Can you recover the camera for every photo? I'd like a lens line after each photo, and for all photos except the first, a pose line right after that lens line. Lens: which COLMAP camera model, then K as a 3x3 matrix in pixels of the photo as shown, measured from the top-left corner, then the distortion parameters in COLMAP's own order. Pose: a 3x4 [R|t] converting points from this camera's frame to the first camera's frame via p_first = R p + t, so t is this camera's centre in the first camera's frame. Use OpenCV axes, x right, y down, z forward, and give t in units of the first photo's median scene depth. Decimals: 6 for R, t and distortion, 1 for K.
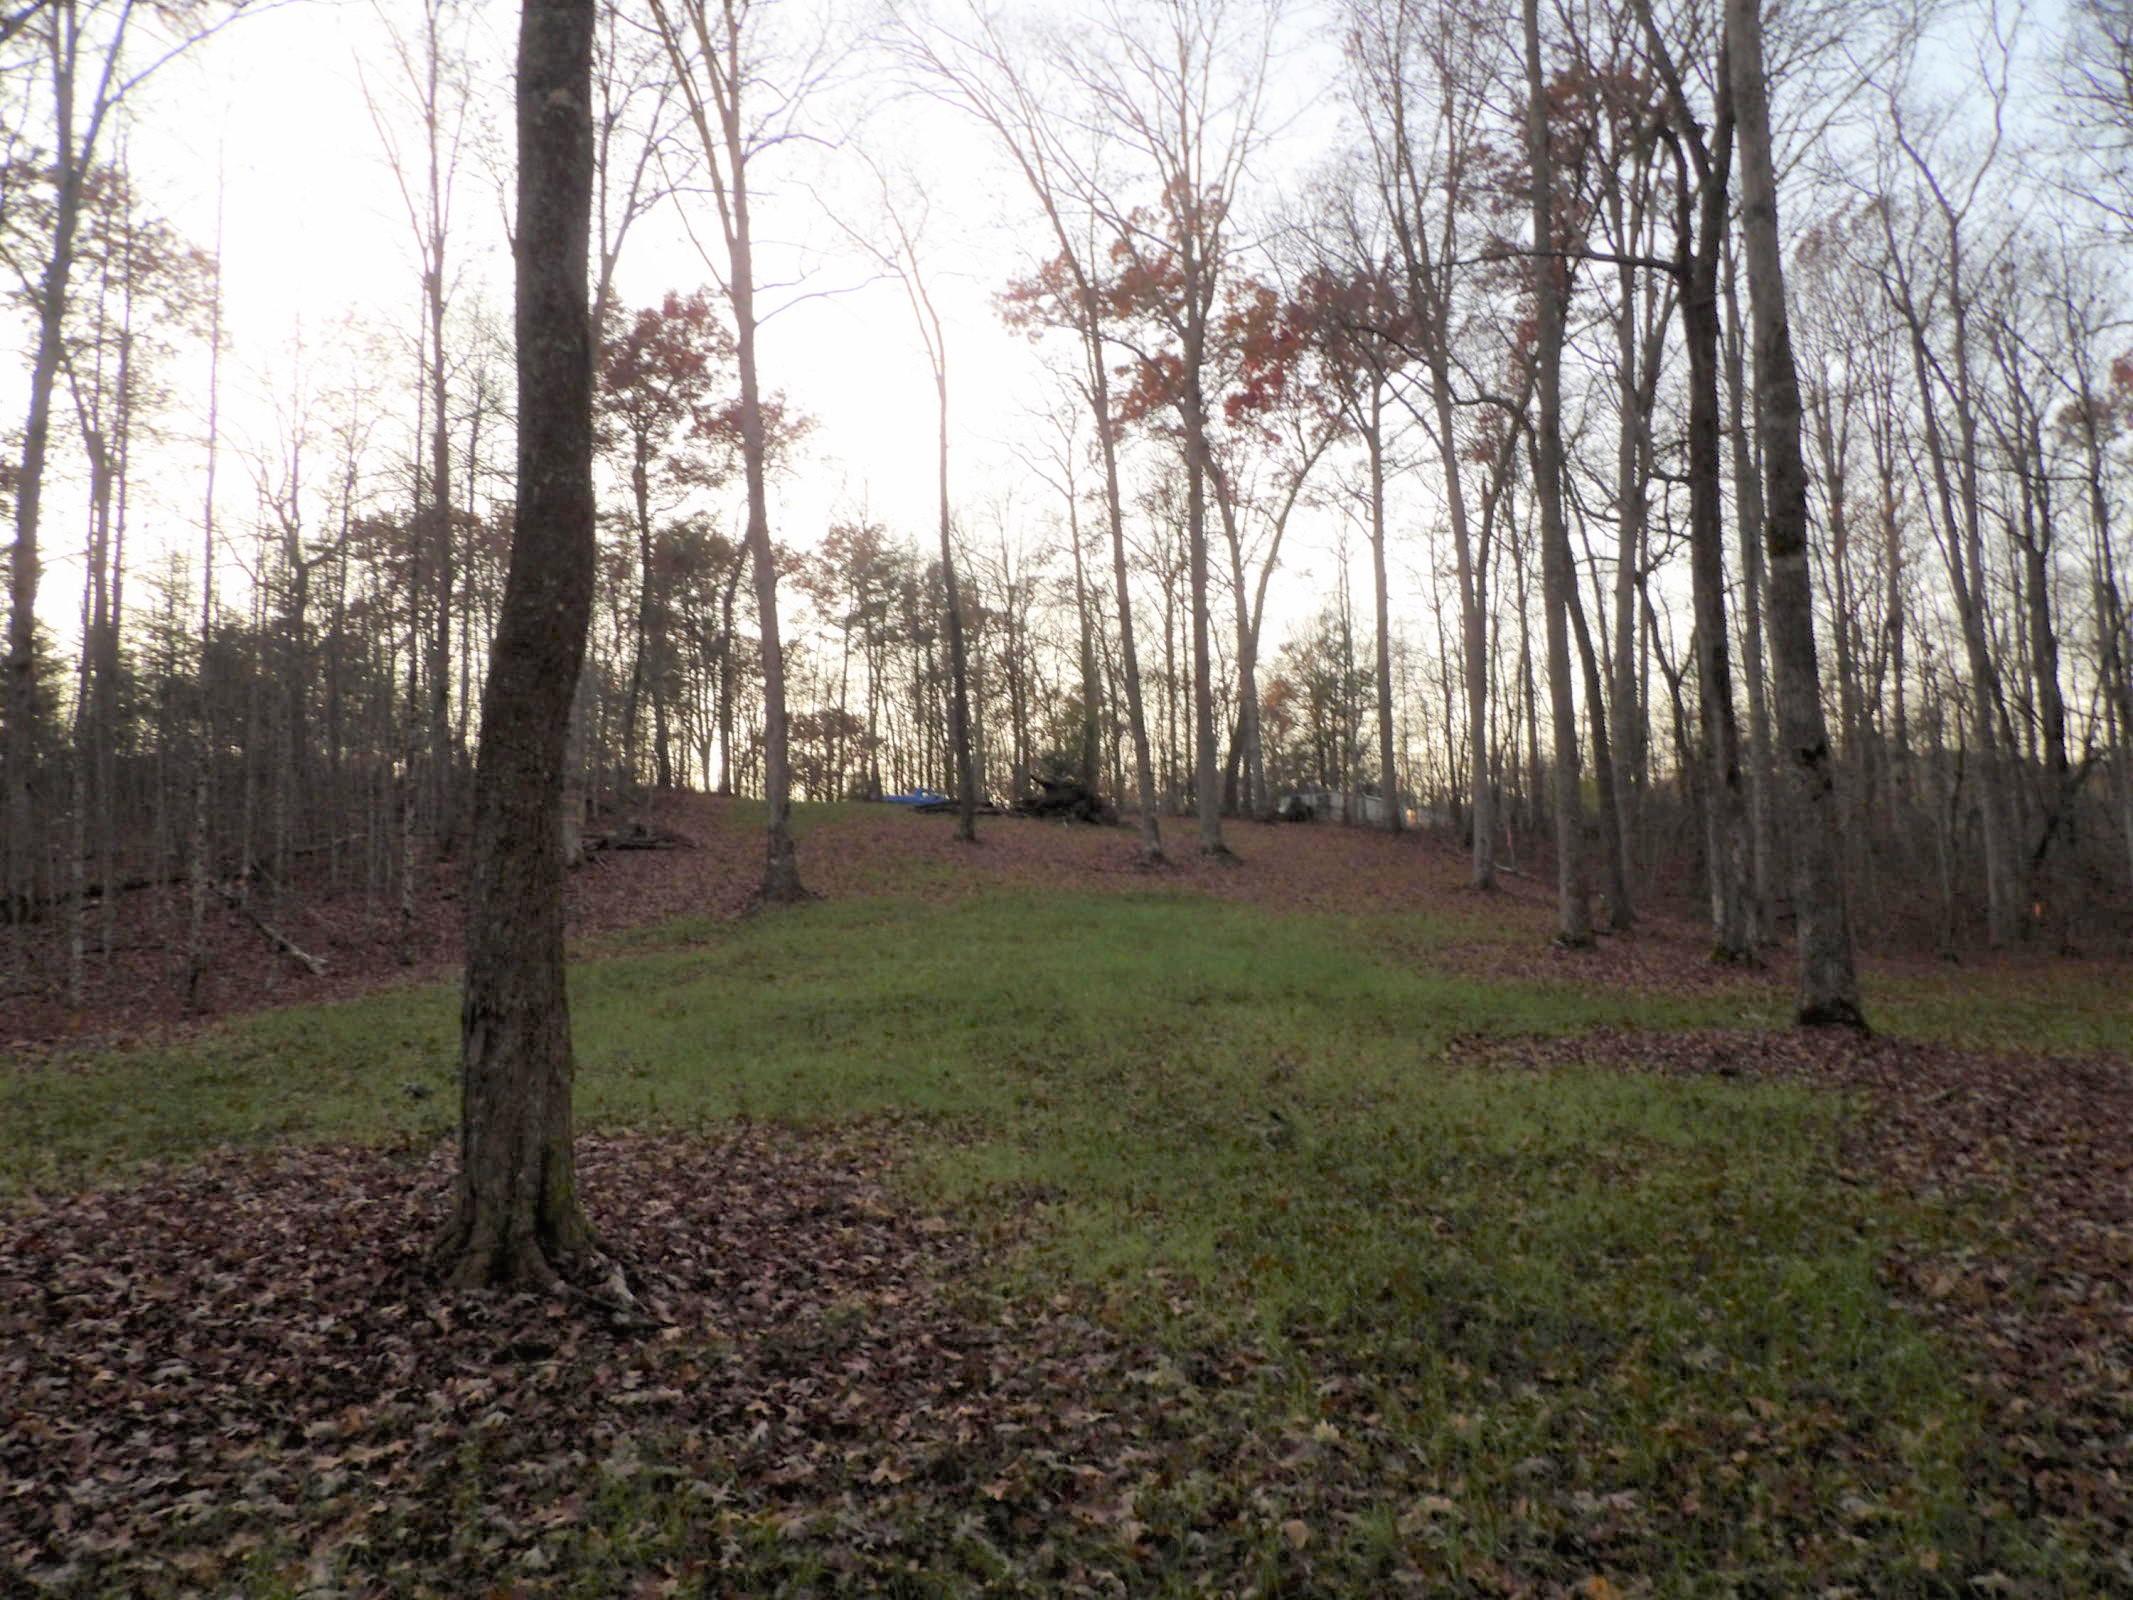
lens RADIAL K [[1535.1, 0, 1046.4], [0, 1535.1, 792.8], [0, 0, 1]] dist [-0.010334, 0.031288]
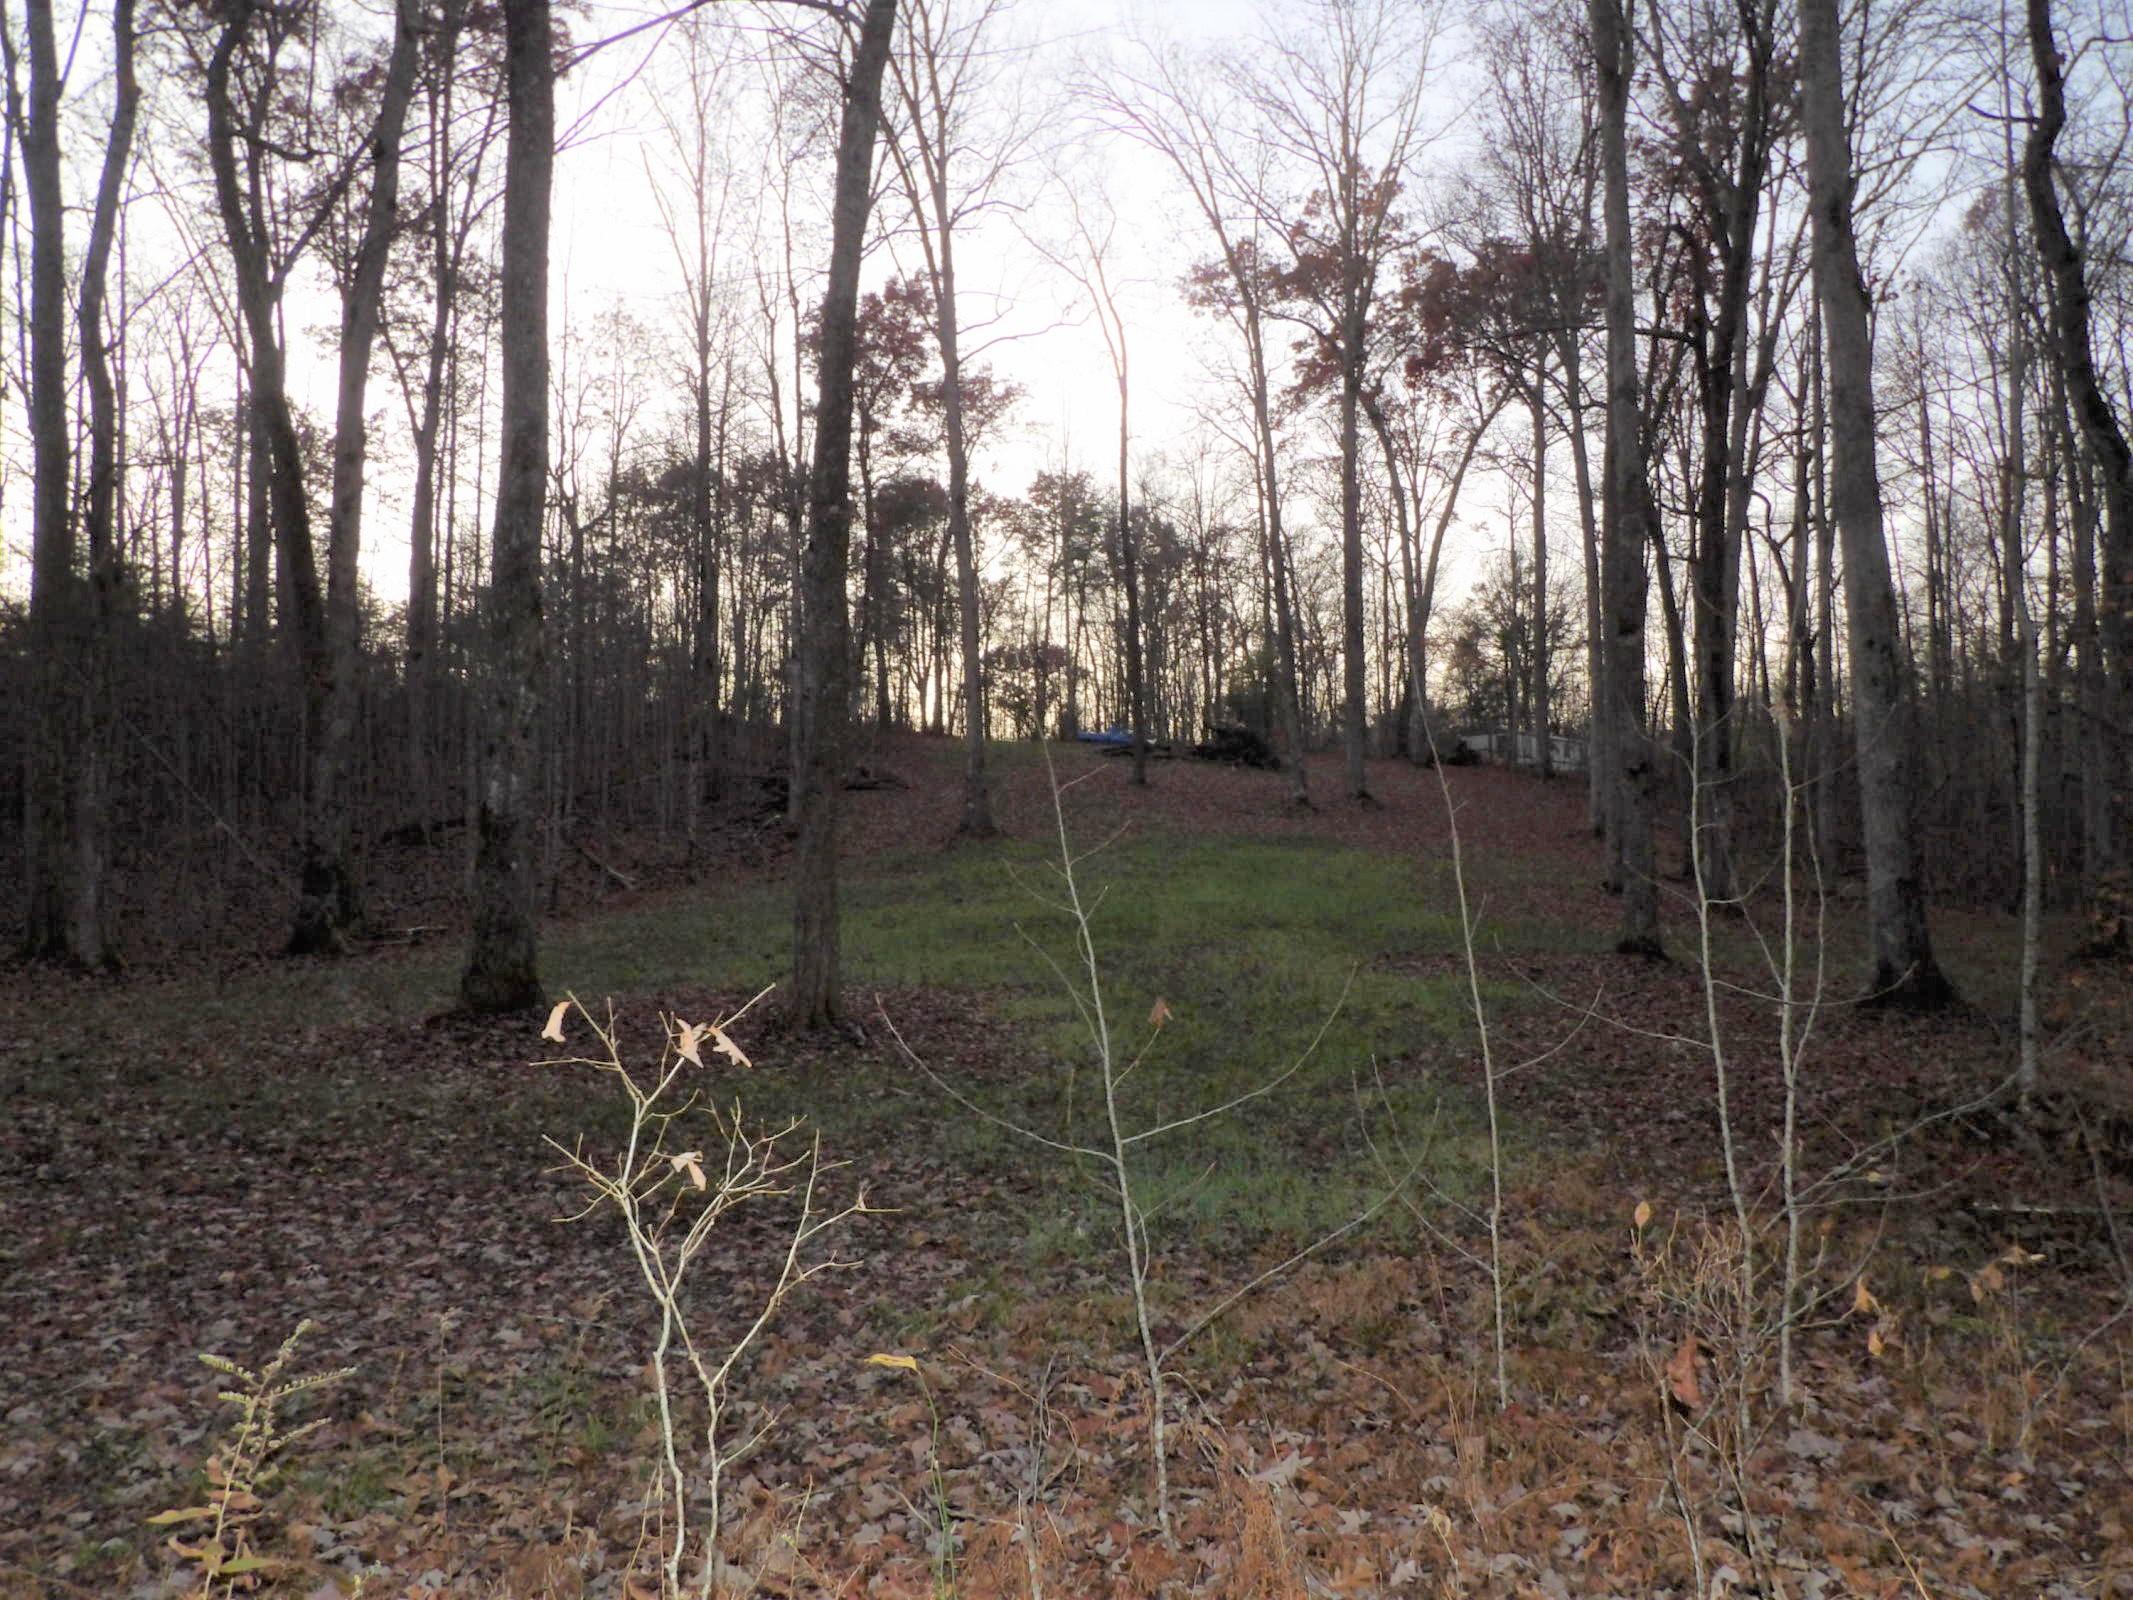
lens RADIAL K [[1533.4, 0, 1050.1], [0, 1533.4, 786.4], [0, 0, 1]] dist [-0.009961, 0.032058]
pose [[0.990567, 0.015337, -0.136168, 0.042147], [-0.009000, 0.998853, 0.047032, -0.022805], [0.136733, -0.045362, 0.989569, -0.164397]]
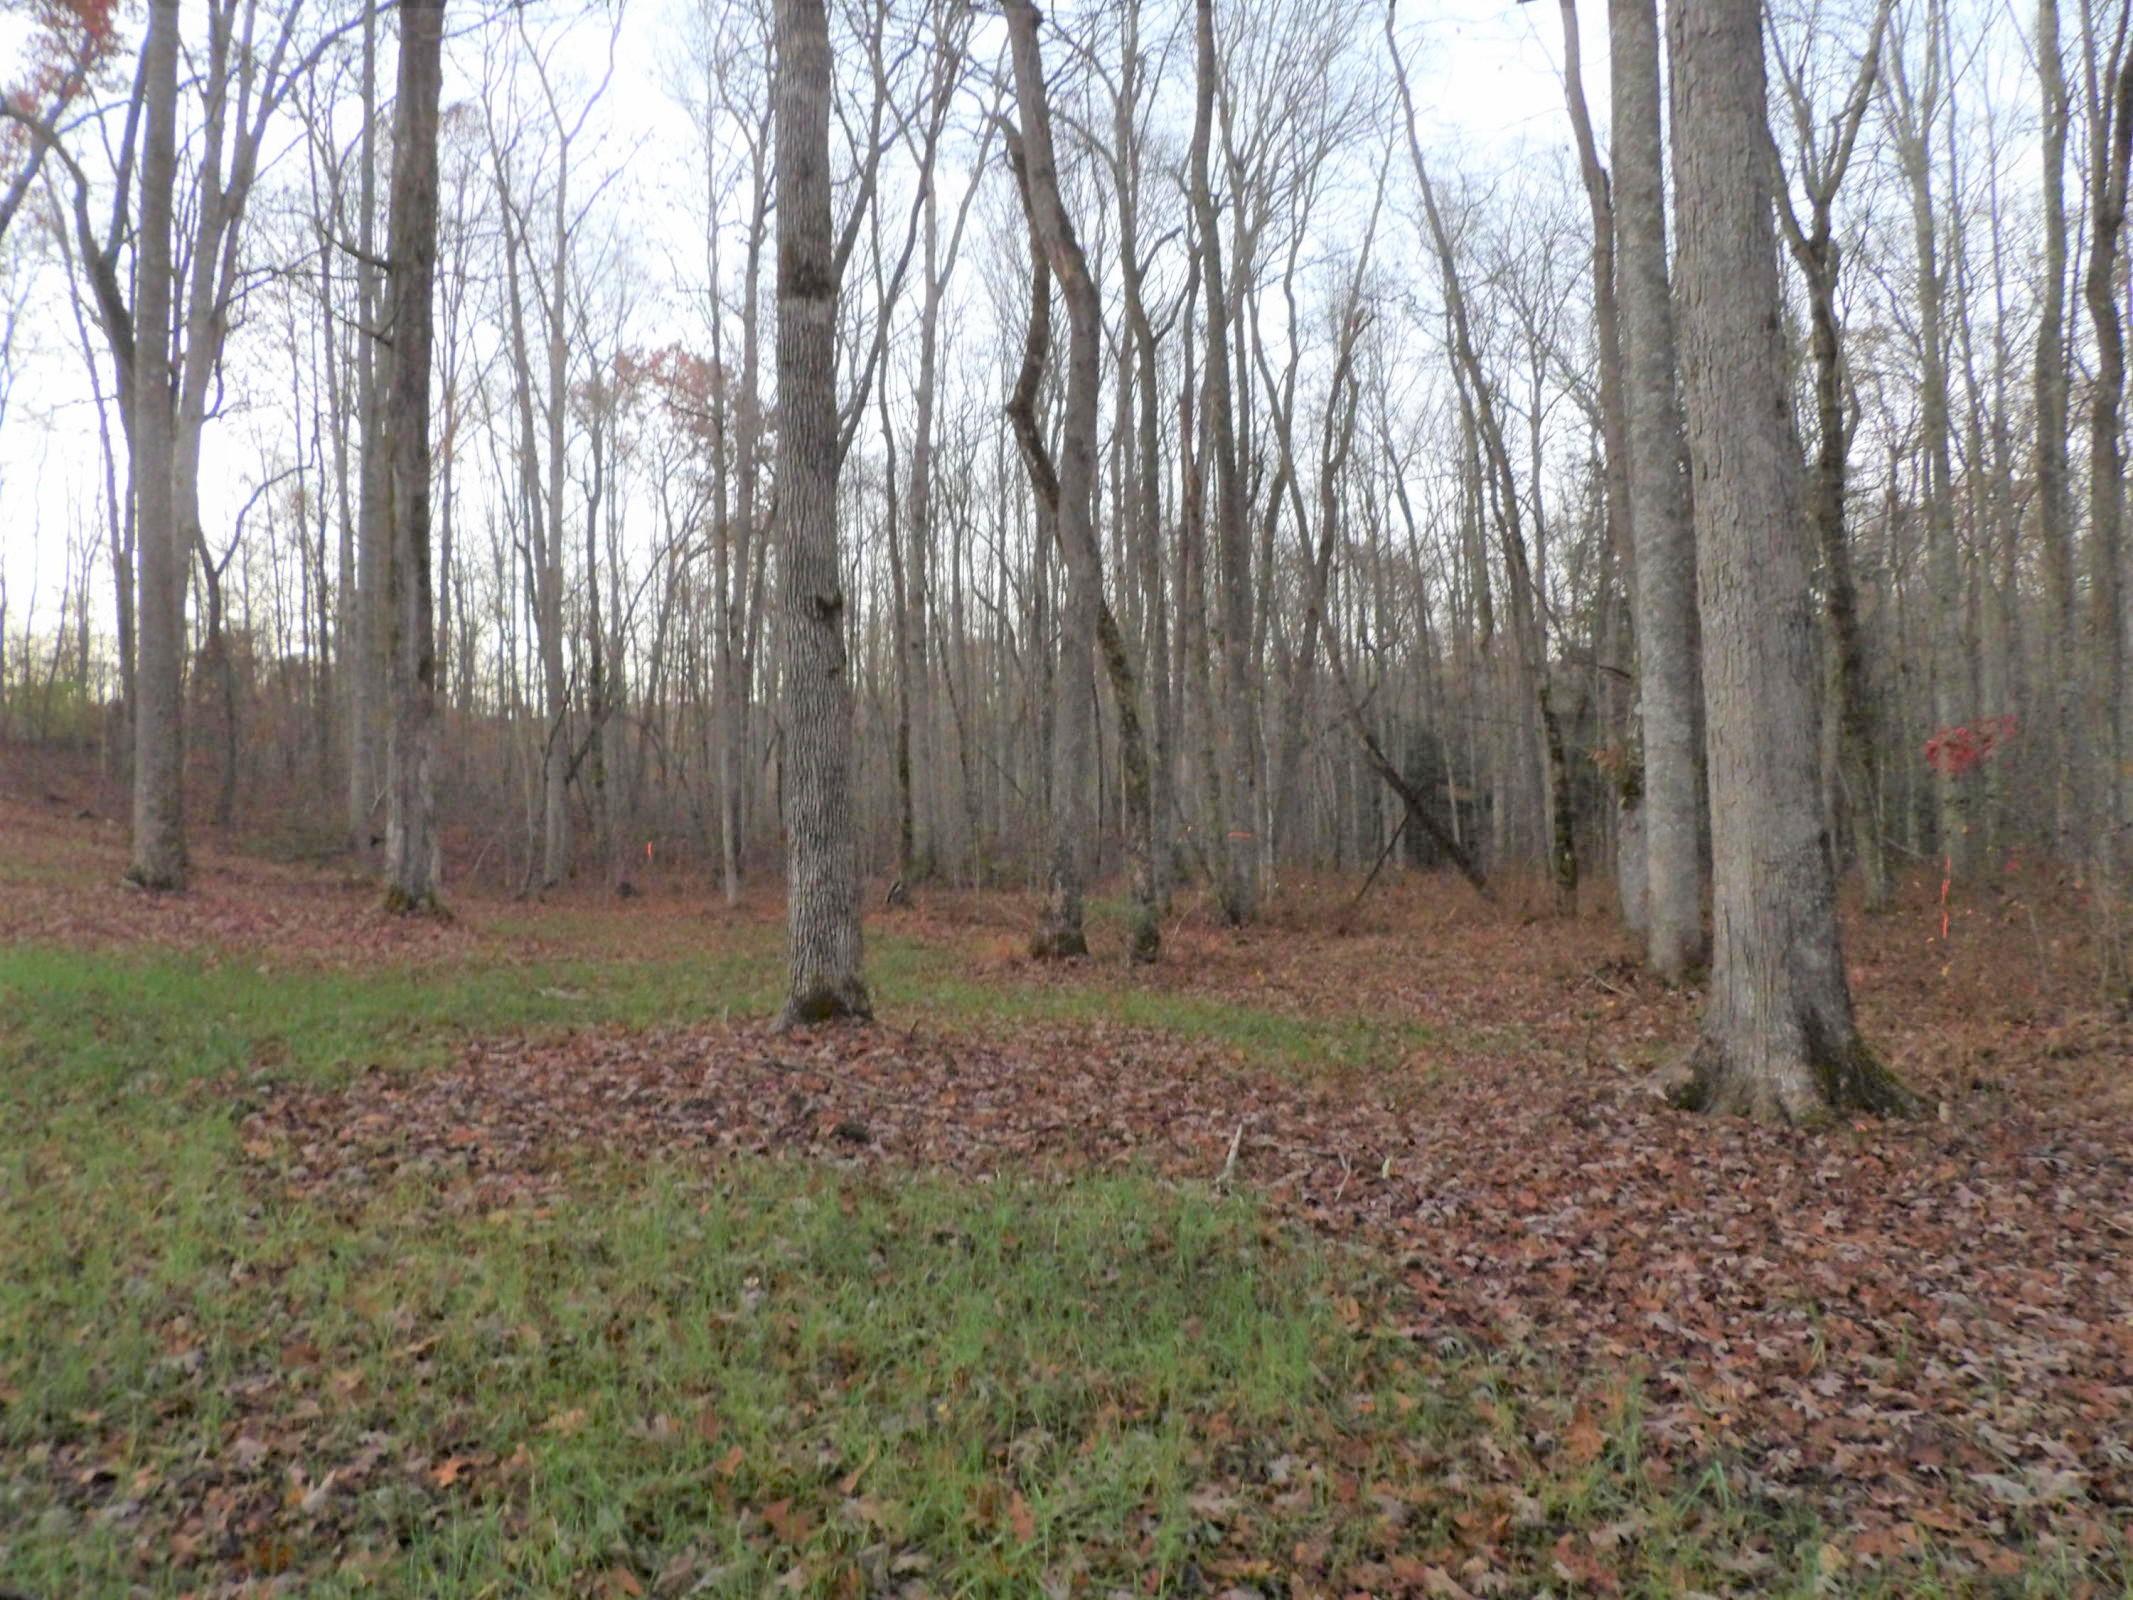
lens RADIAL K [[1535.1, 0, 1046.4], [0, 1535.1, 792.8], [0, 0, 1]] dist [-0.010334, 0.031288]
pose [[0.593223, 0.045234, 0.803767, 0.009569], [-0.079629, 0.996821, 0.002672, 0.013490], [-0.801091, -0.065589, 0.594939, 0.159970]]
